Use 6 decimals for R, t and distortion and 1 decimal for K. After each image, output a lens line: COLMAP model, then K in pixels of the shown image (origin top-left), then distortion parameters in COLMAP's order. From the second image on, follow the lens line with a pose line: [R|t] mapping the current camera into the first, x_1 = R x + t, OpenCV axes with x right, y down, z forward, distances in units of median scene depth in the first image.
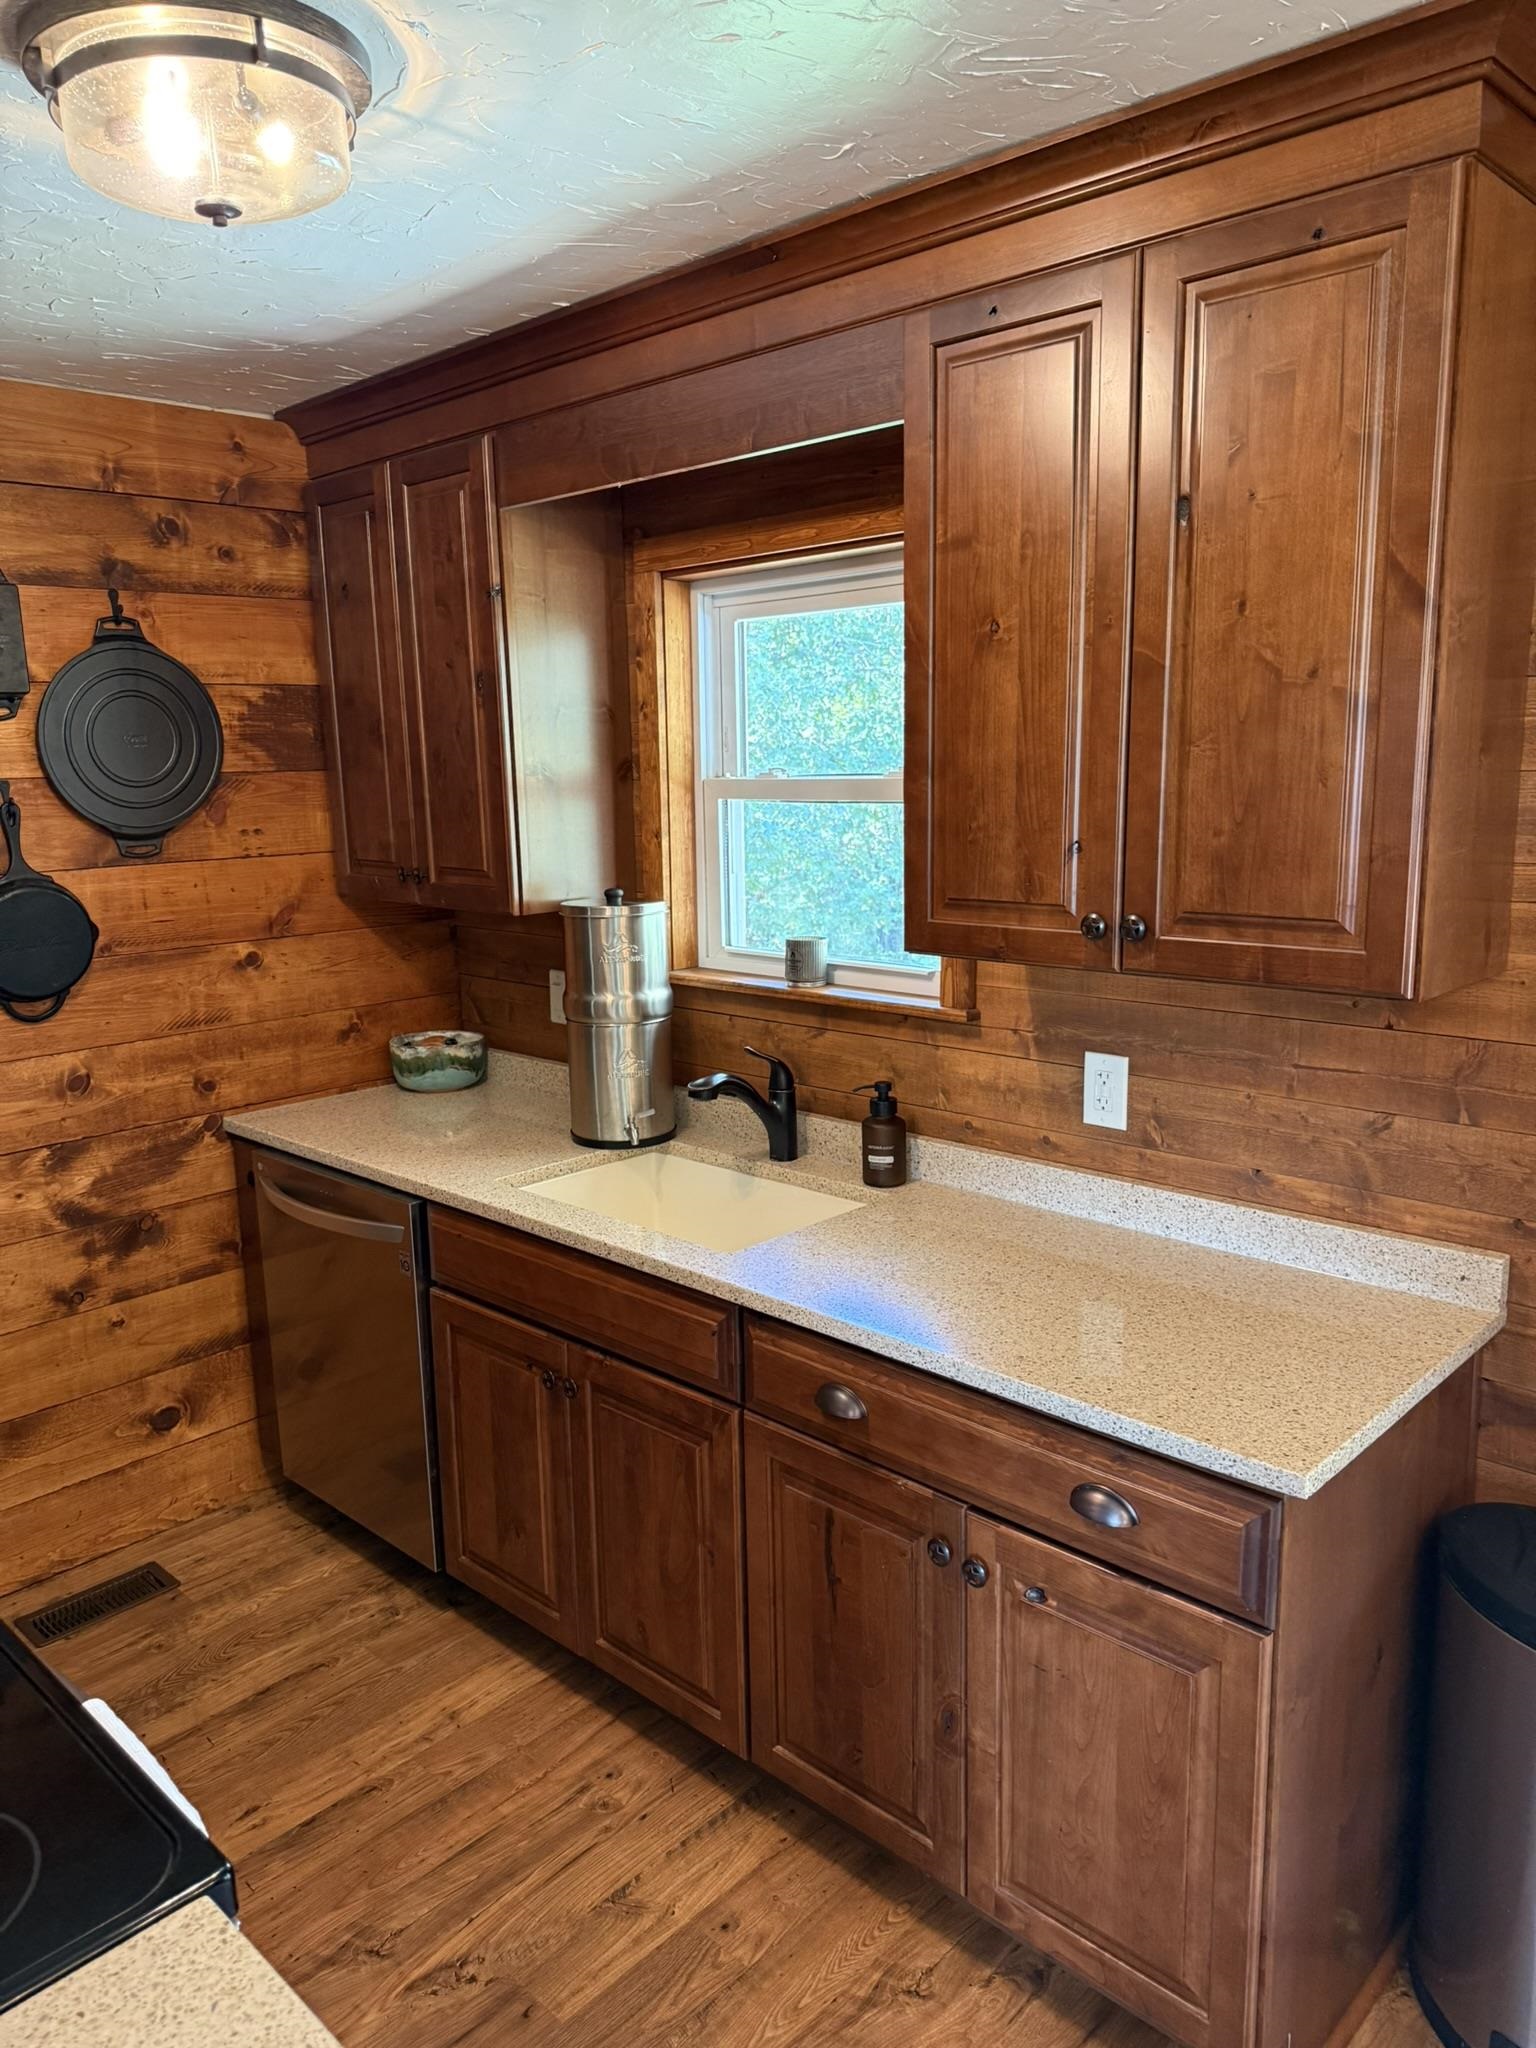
lens RADIAL K [[1447.9, 0, 768.0], [0, 1447.9, 1024.0], [0, 0, 1]] dist [0.145319, -0.201477]
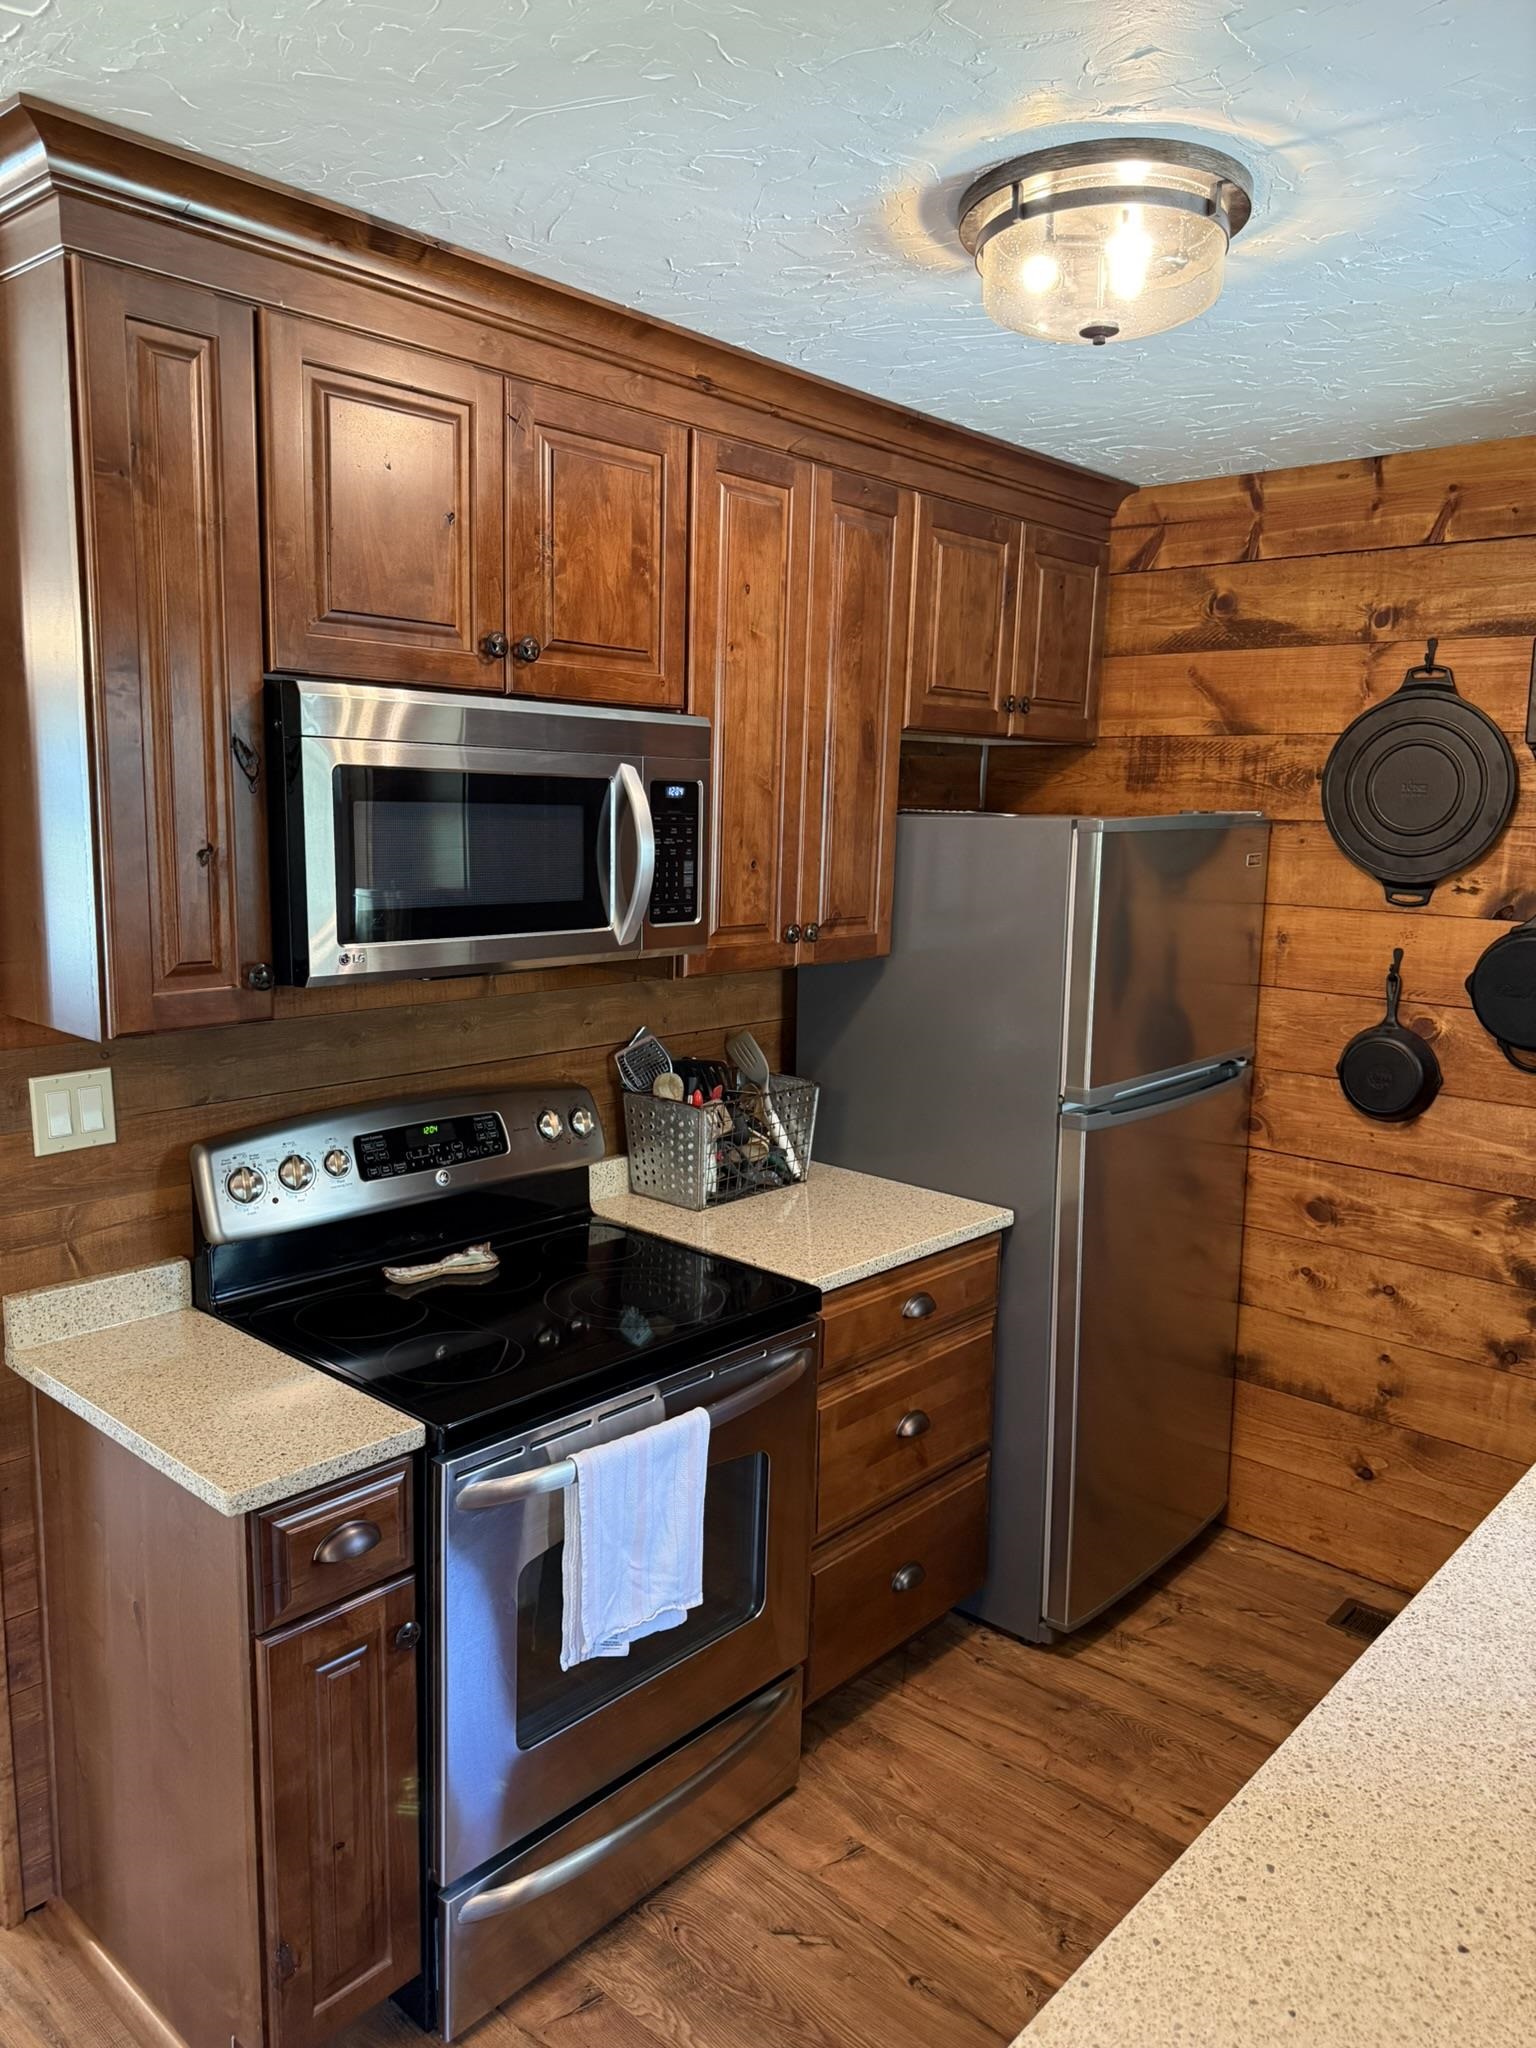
lens RADIAL K [[1447.9, 0, 768.0], [0, 1447.9, 1024.0], [0, 0, 1]] dist [0.145319, -0.201477]
pose [[0.021147, 0.175642, -0.984227, 0.467633], [-0.205175, 0.964256, 0.167669, -0.094386], [0.978497, 0.198393, 0.056428, 0.437118]]
